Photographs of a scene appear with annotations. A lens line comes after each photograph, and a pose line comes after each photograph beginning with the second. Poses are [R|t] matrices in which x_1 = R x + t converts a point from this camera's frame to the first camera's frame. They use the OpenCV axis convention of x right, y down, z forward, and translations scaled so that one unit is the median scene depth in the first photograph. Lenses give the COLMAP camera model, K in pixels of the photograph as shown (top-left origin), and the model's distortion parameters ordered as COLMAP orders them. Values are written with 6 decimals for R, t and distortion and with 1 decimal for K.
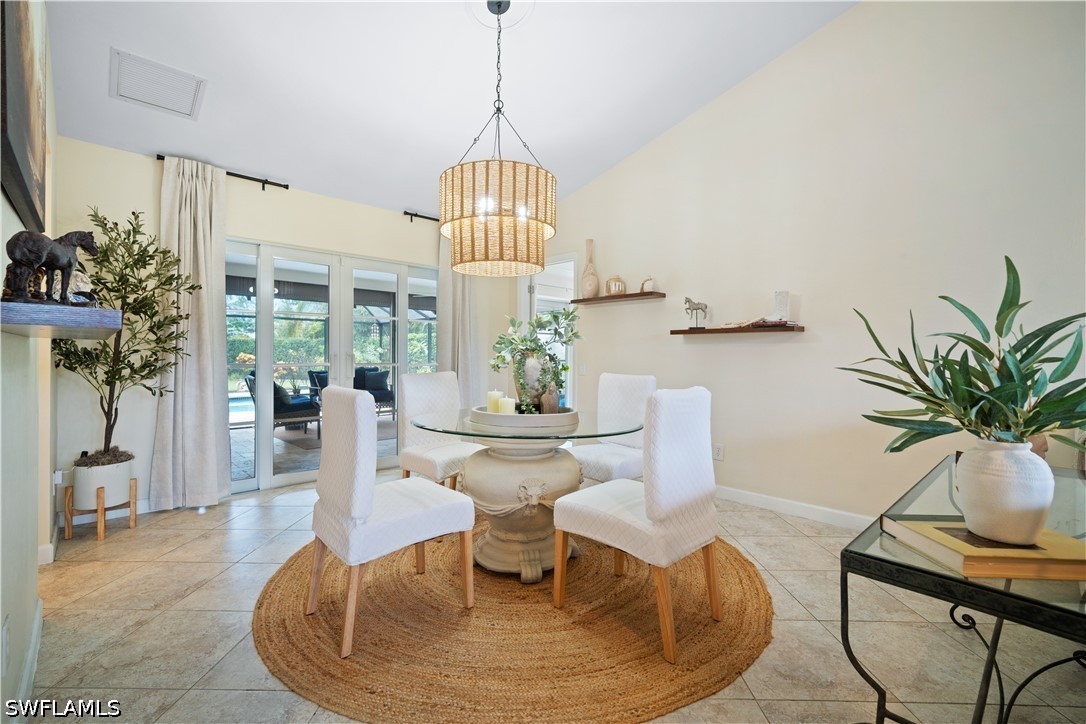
lens RADIAL K [[479.7, 0, 537.1], [0, 479.7, 359.7], [0, 0, 1]] dist [-0.001535, 0.000244]
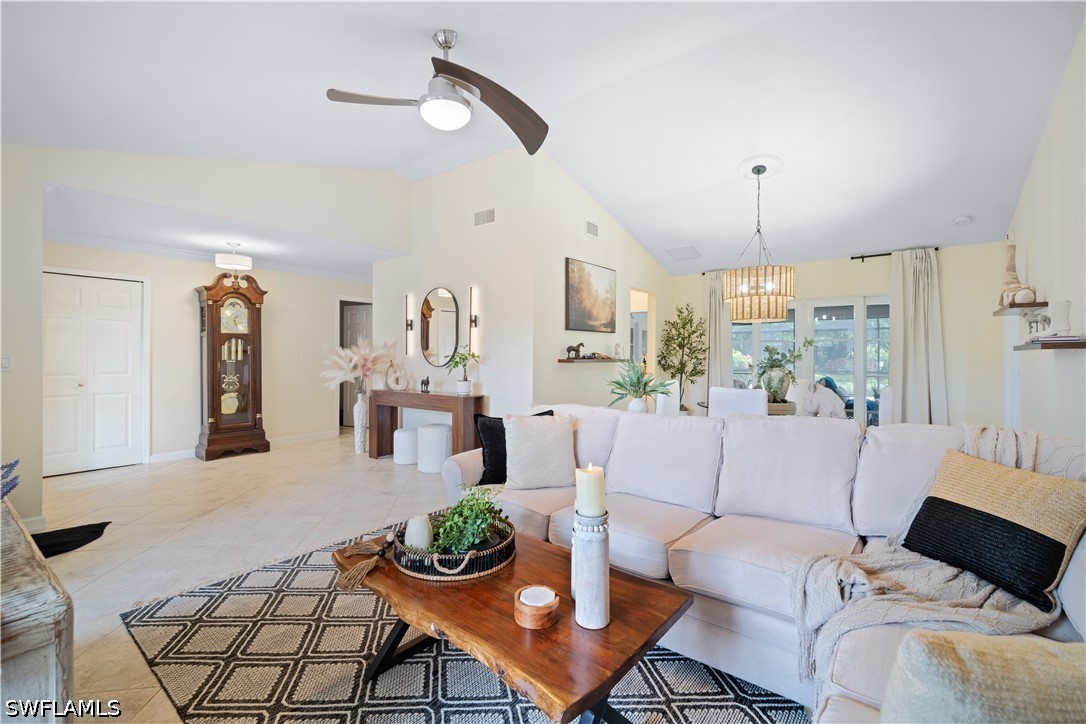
lens RADIAL K [[479.7, 0, 537.1], [0, 479.7, 359.7], [0, 0, 1]] dist [-0.001535, 0.000244]
pose [[0.125225, -0.008018, -0.992096, 1.498746], [-0.015584, 0.999828, -0.010047, -0.014038], [0.992006, 0.016719, 0.125078, -0.055054]]
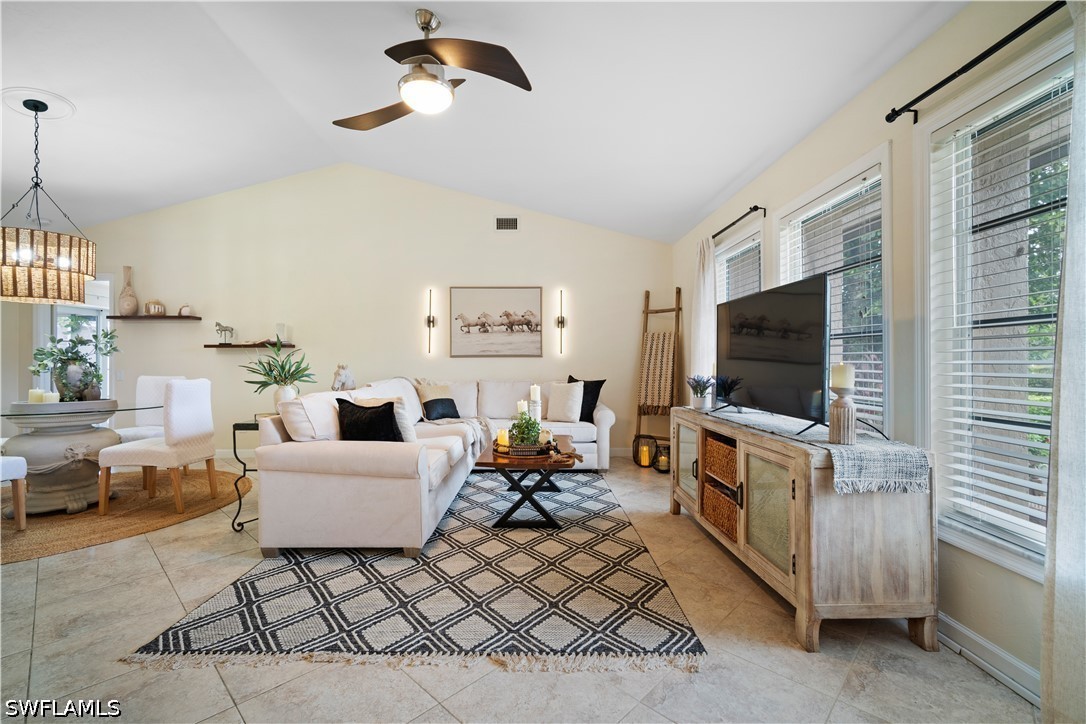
lens RADIAL K [[469.6, 0, 539.3], [0, 469.6, 360.8], [0, 0, 1]] dist [-0.000860, 0.000750]
pose [[0.679486, -0.006429, 0.733660, -0.093473], [0.016825, 0.999835, -0.006821, 0.016697], [-0.733495, 0.016979, 0.679483, -0.962548]]
